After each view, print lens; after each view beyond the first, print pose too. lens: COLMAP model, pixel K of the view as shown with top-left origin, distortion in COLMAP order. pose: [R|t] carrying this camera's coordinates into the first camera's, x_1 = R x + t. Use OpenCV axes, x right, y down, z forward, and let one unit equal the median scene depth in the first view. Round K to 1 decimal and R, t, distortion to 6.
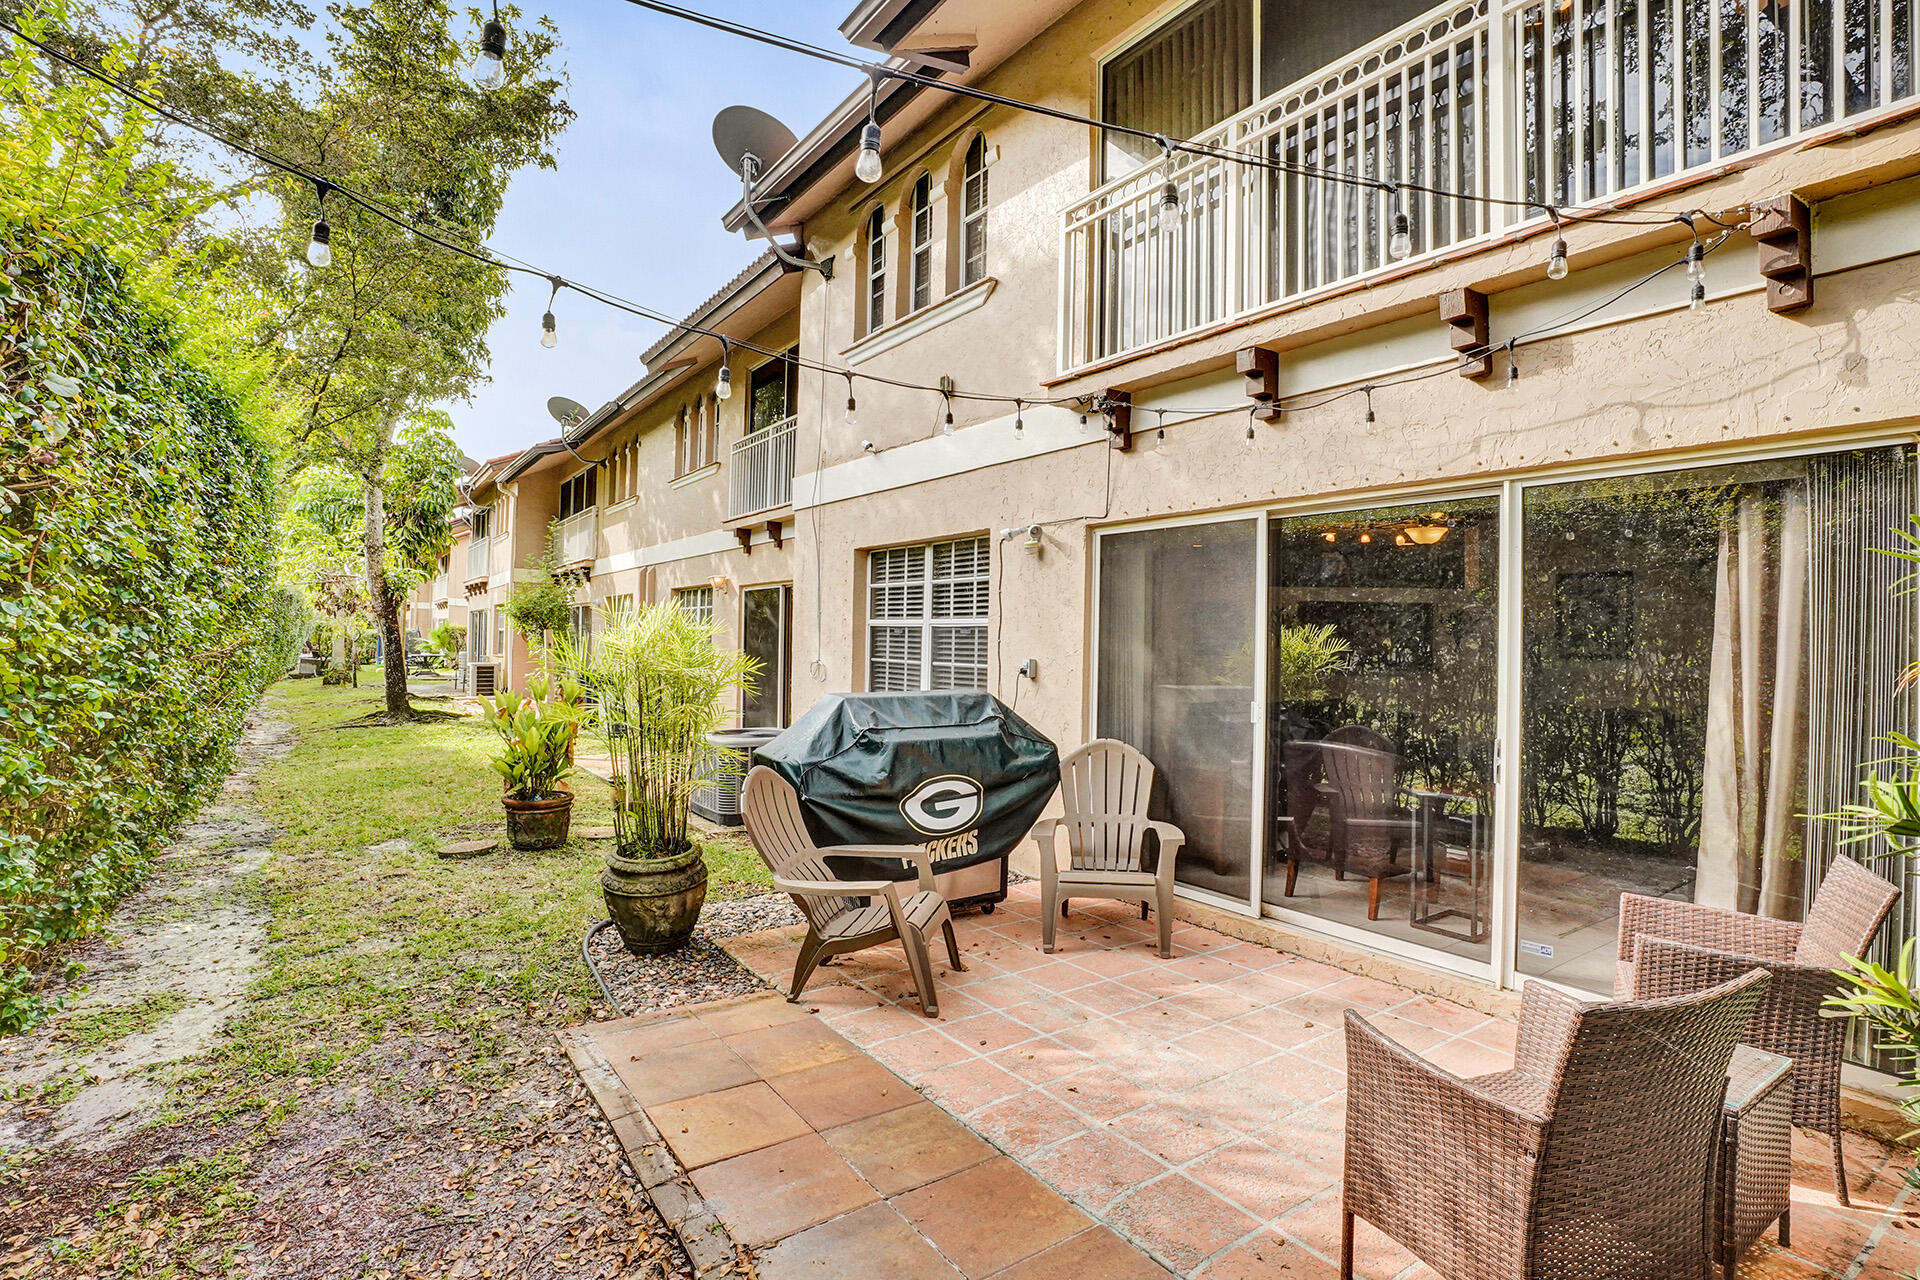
lens RADIAL K [[896.0, 0, 960.0], [0, 896.0, 640.0], [0, 0, 1]] dist [-0.045161, 0.000266]
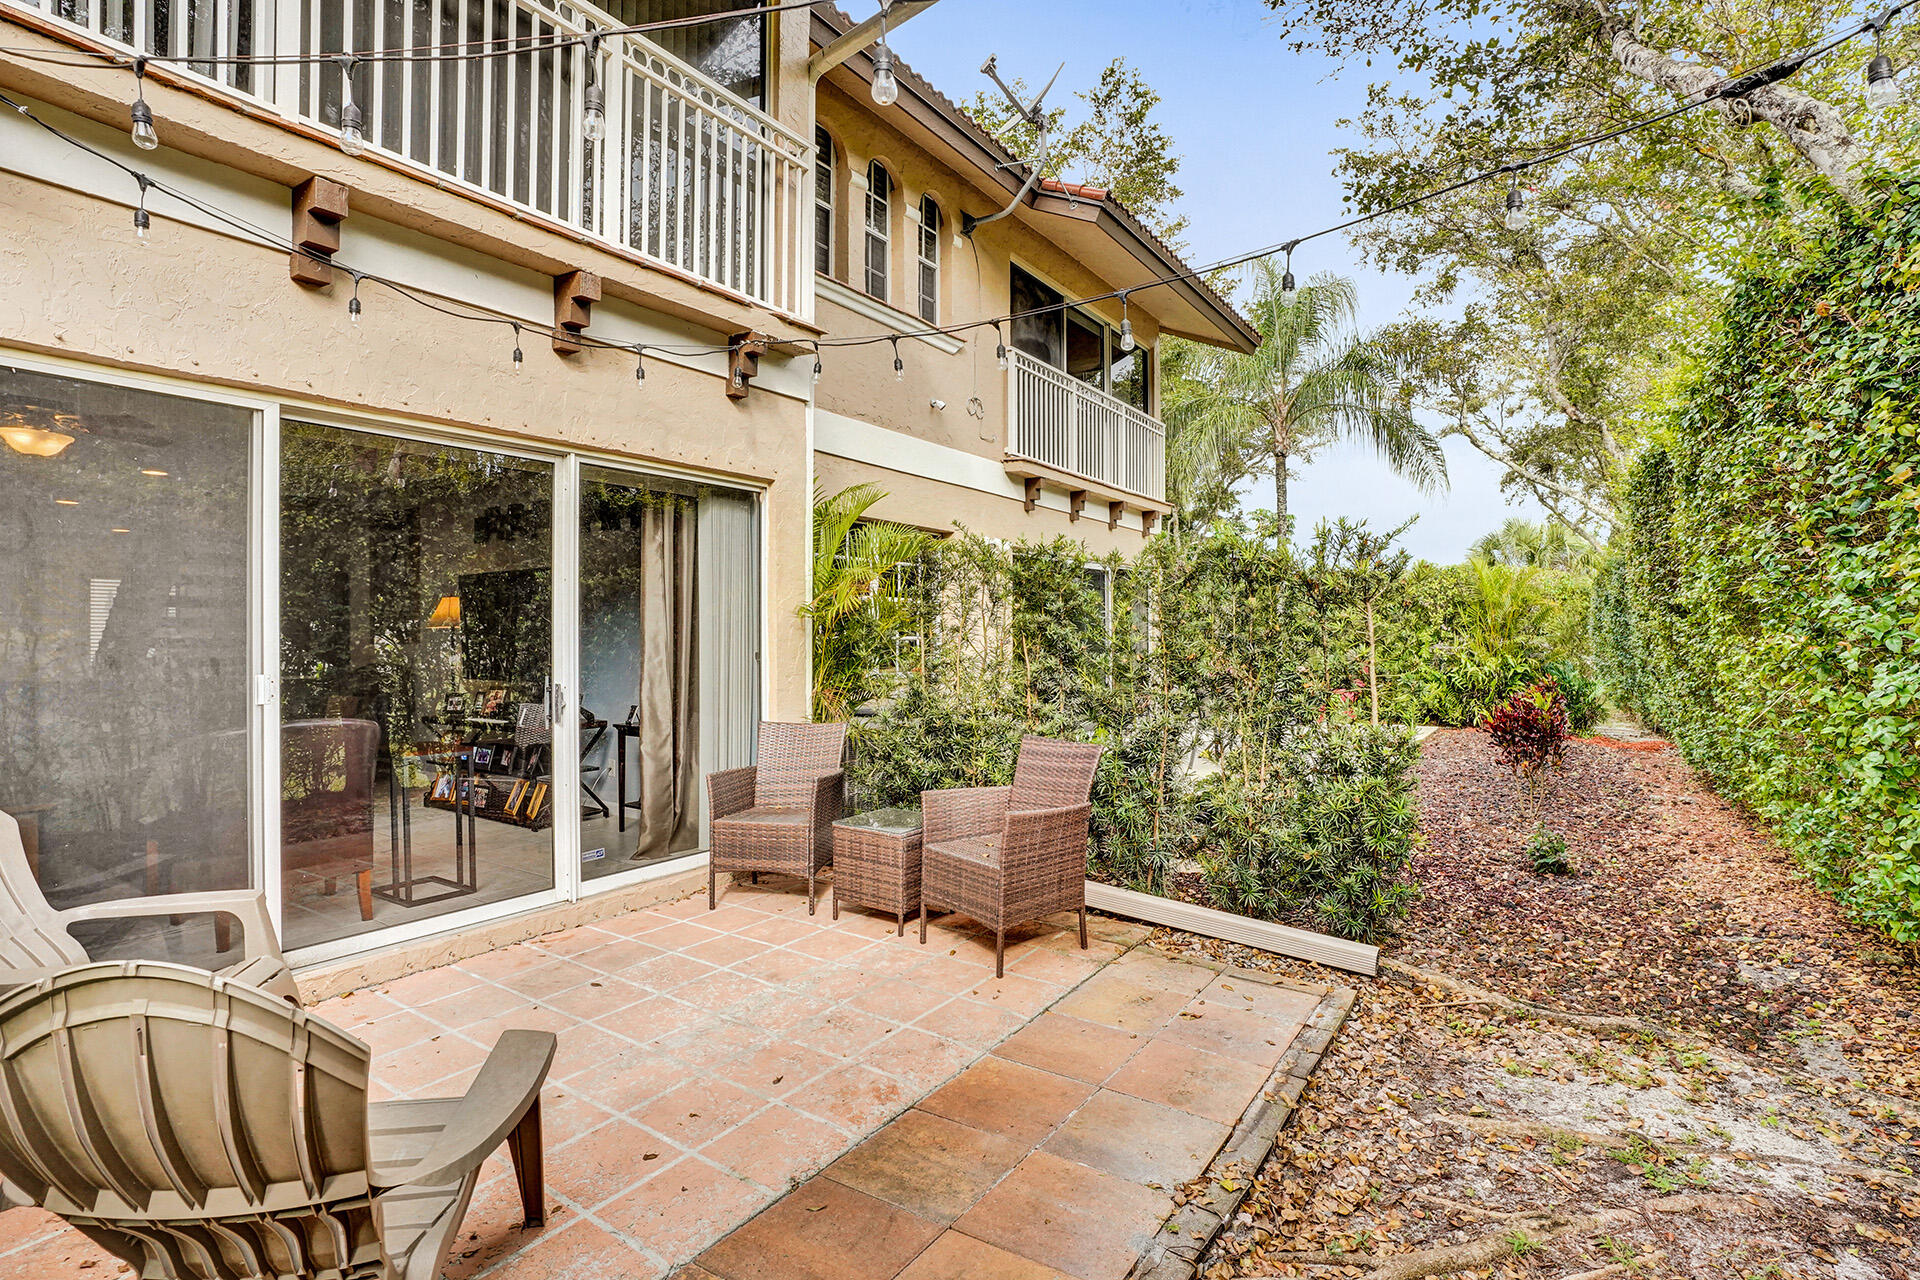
lens RADIAL K [[896.0, 0, 960.0], [0, 896.0, 640.0], [0, 0, 1]] dist [-0.045161, 0.000266]
pose [[-0.329400, -0.021474, 0.943946, -0.672944], [-0.004442, 0.999766, 0.021194, 0.035419], [-0.944180, 0.002788, -0.329418, 0.973438]]
